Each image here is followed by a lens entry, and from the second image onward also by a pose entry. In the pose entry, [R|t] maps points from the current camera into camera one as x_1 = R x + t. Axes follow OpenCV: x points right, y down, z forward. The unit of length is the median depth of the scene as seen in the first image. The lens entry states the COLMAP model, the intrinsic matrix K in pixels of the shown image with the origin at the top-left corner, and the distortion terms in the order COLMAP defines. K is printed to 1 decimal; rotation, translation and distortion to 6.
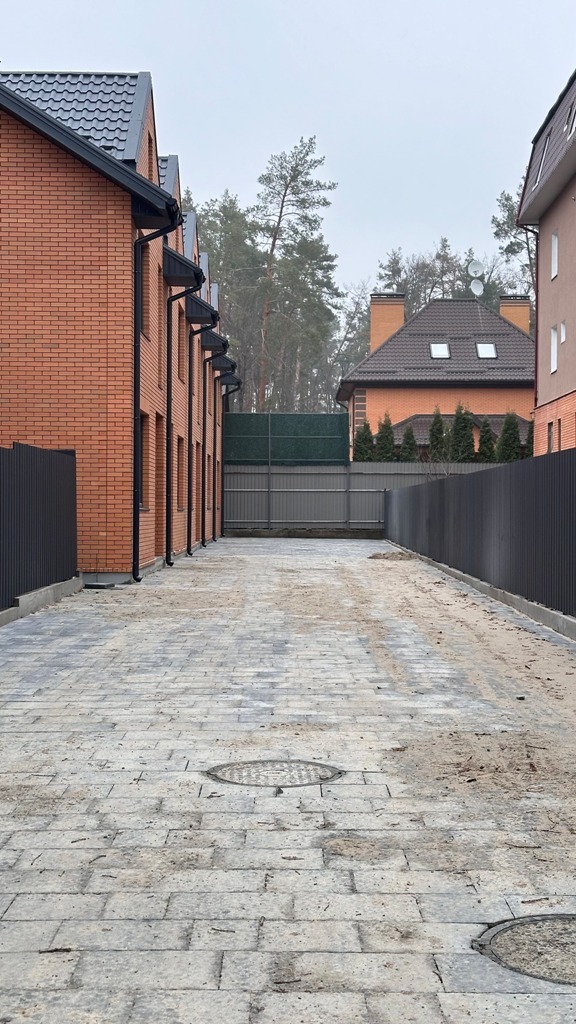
lens RADIAL K [[1412.1, 0, 288.0], [0, 1412.1, 512.0], [0, 0, 1]] dist [-0.000228, 0.002351]
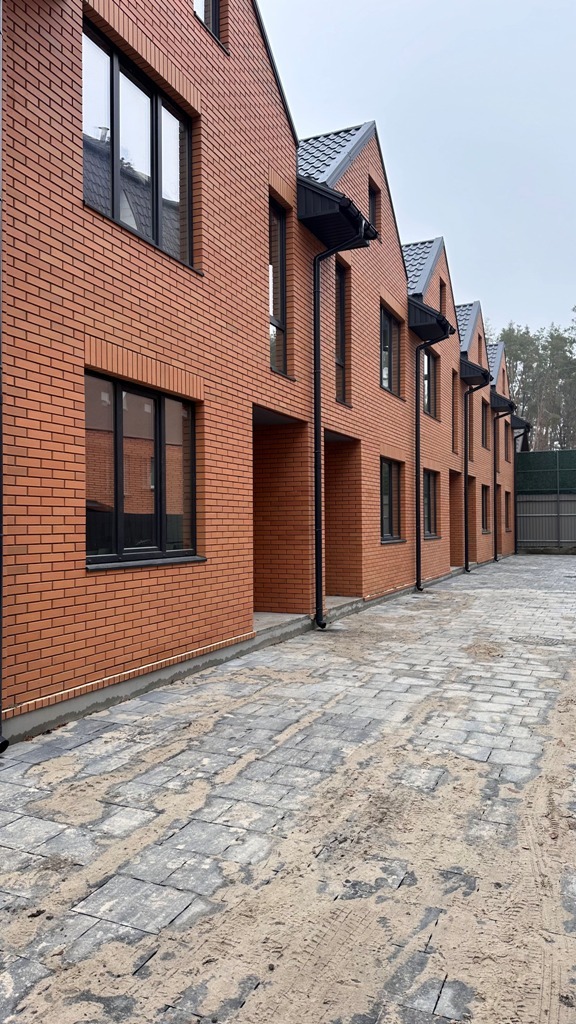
lens RADIAL K [[709.1, 0, 288.0], [0, 709.1, 512.0], [0, 0, 1]] dist [0.035489, -0.000333]
pose [[0.909382, -0.021603, -0.415401, 0.014276], [0.011692, 0.999583, -0.026388, -0.002239], [0.415798, 0.019140, 0.909256, 0.172901]]
